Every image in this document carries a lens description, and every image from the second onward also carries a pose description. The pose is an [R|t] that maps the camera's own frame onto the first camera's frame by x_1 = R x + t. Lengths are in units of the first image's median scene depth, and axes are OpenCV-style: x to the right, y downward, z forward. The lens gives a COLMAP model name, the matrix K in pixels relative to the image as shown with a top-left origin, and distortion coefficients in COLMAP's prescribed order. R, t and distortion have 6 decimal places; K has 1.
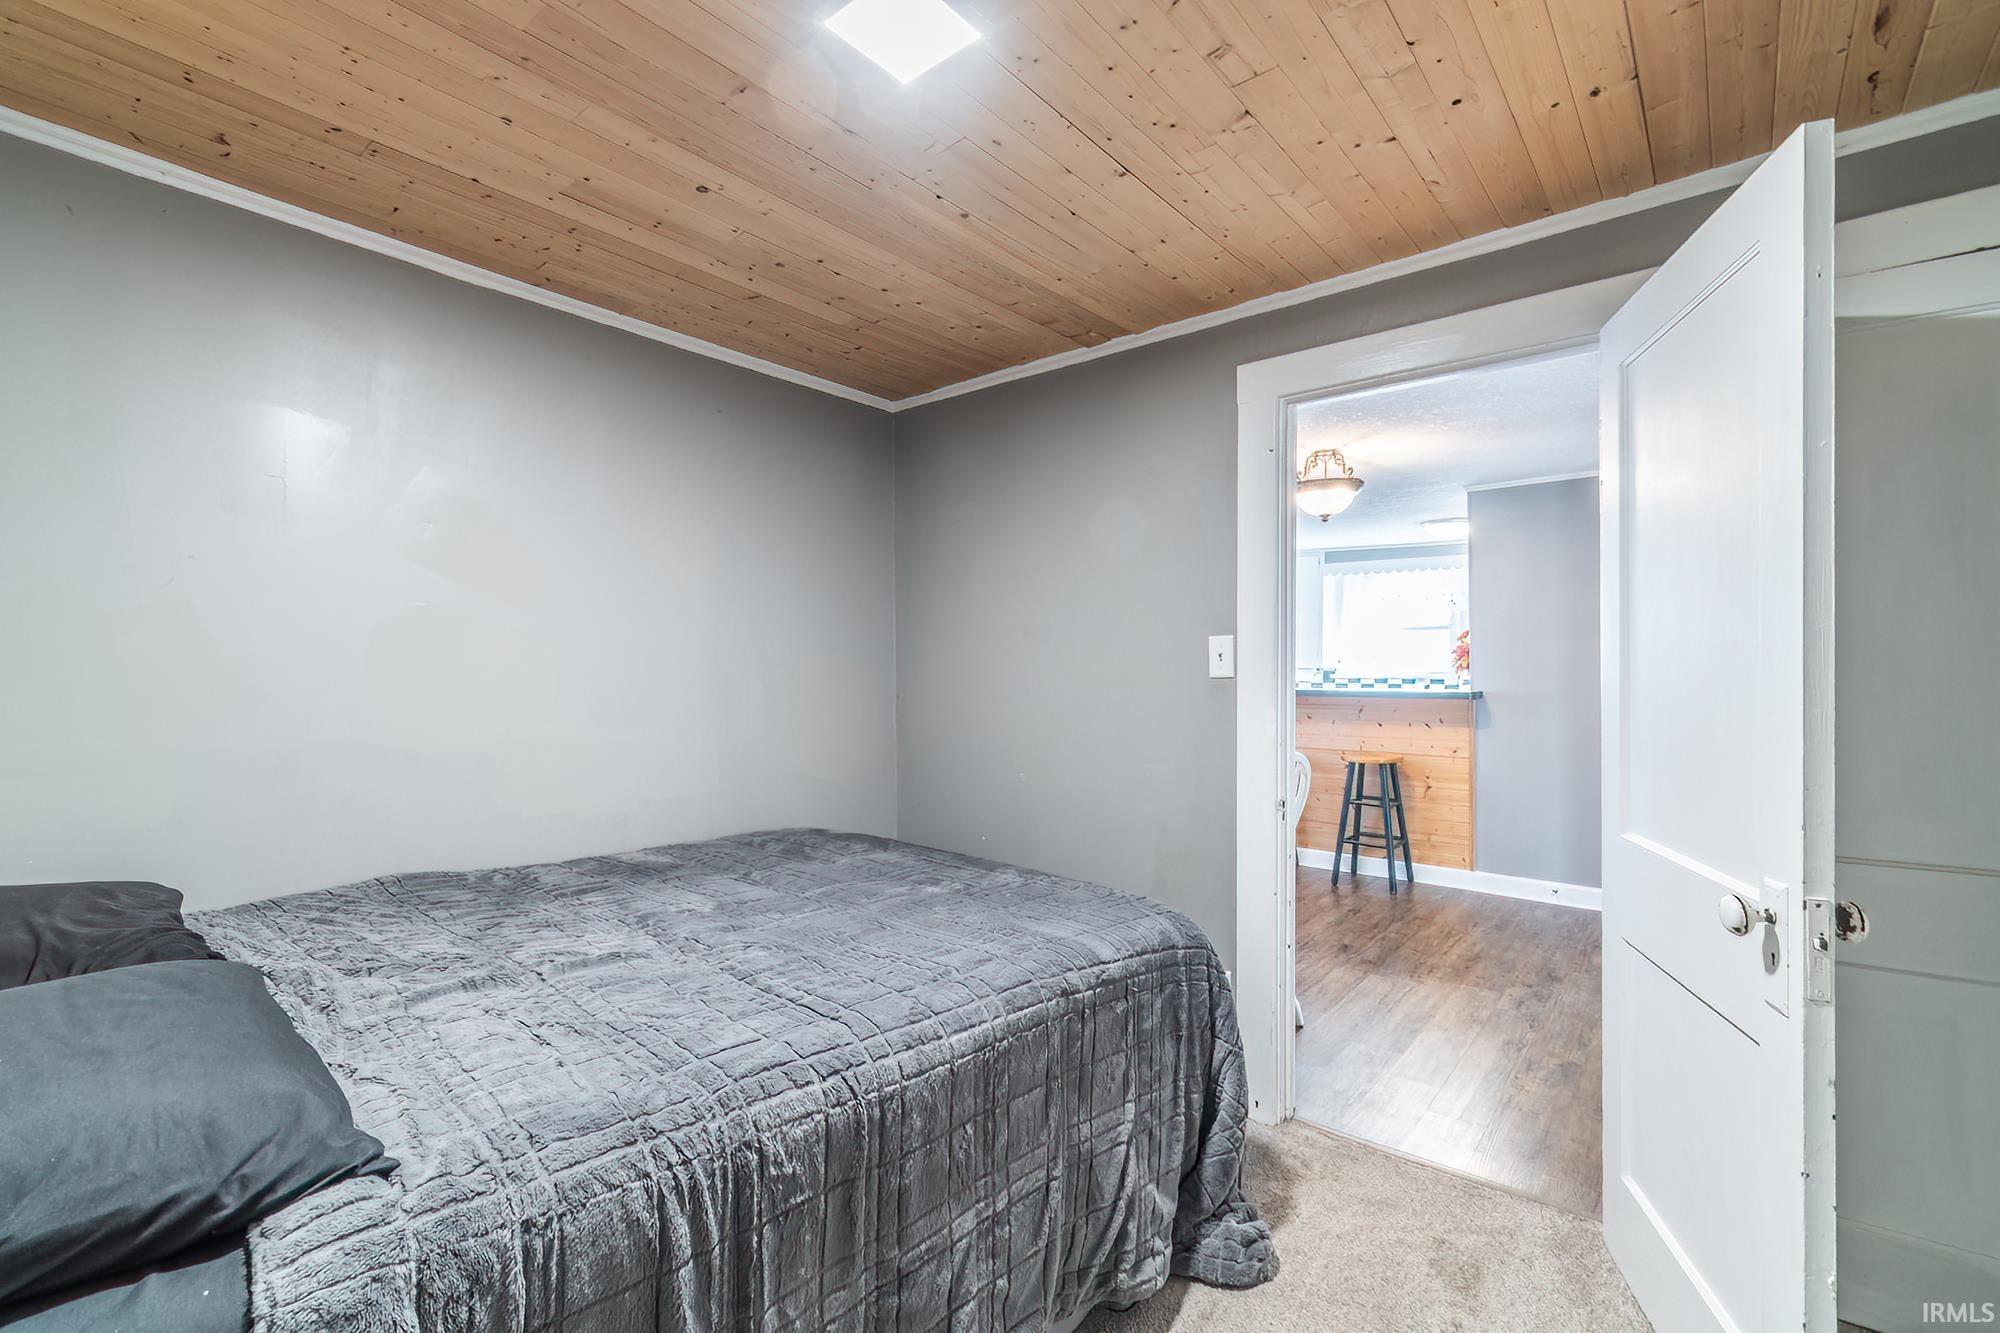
lens RADIAL K [[894.4, 0, 983.7], [0, 894.4, 672.2], [0, 0, 1]] dist [0.001497, 0.000386]
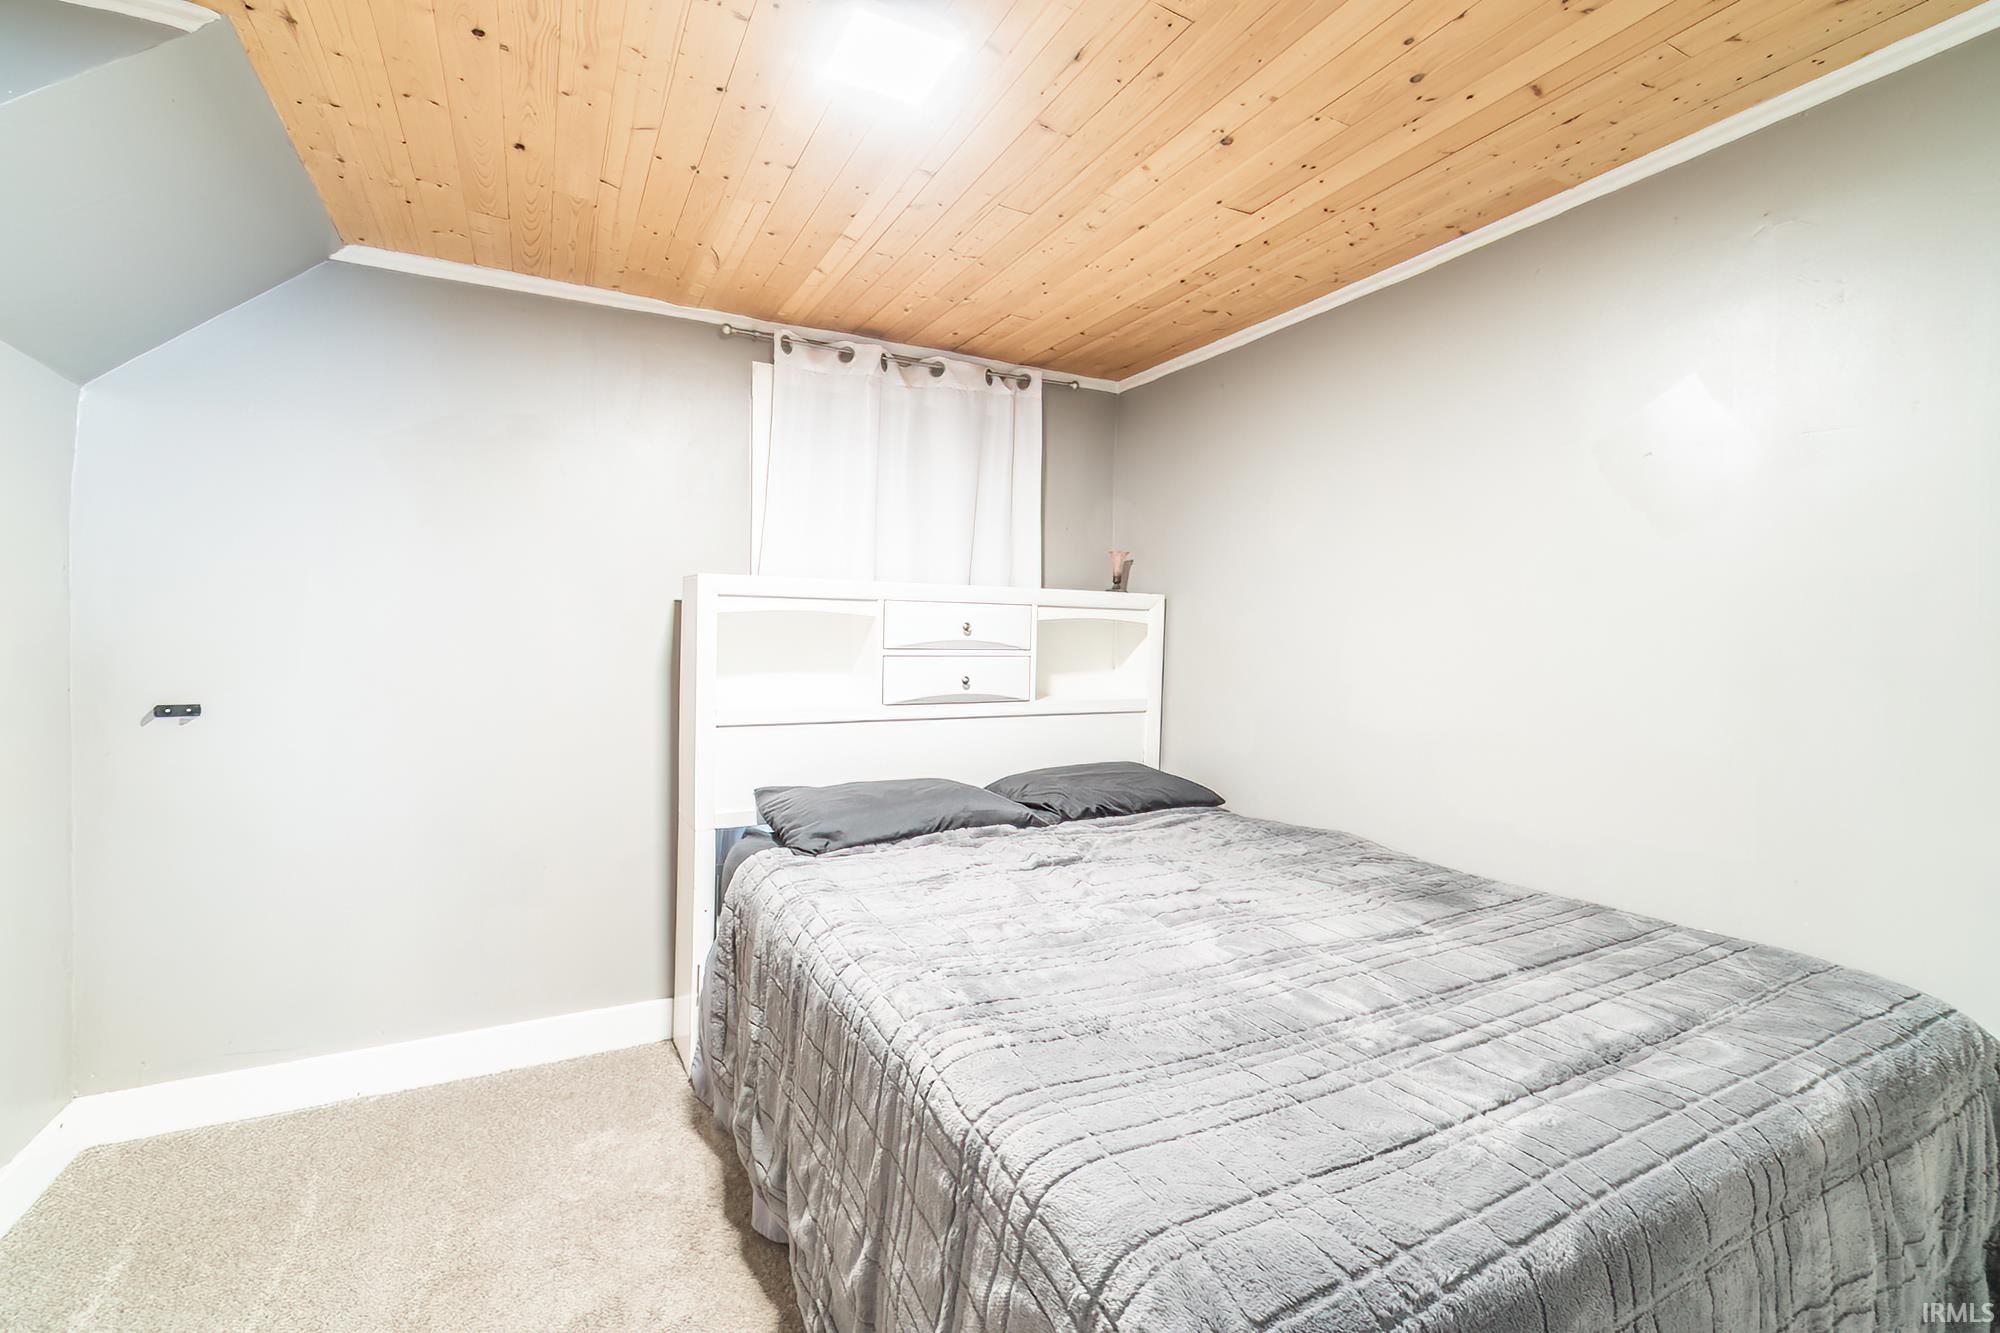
lens RADIAL K [[881.8, 0, 1009.5], [0, 881.8, 668.8], [0, 0, 1]] dist [-0.001547, -0.000211]
pose [[-0.358289, 0.005393, -0.933595, 0.514203], [-0.010635, 0.999895, 0.009858, -0.001416], [0.933550, 0.013461, -0.358194, 0.940857]]
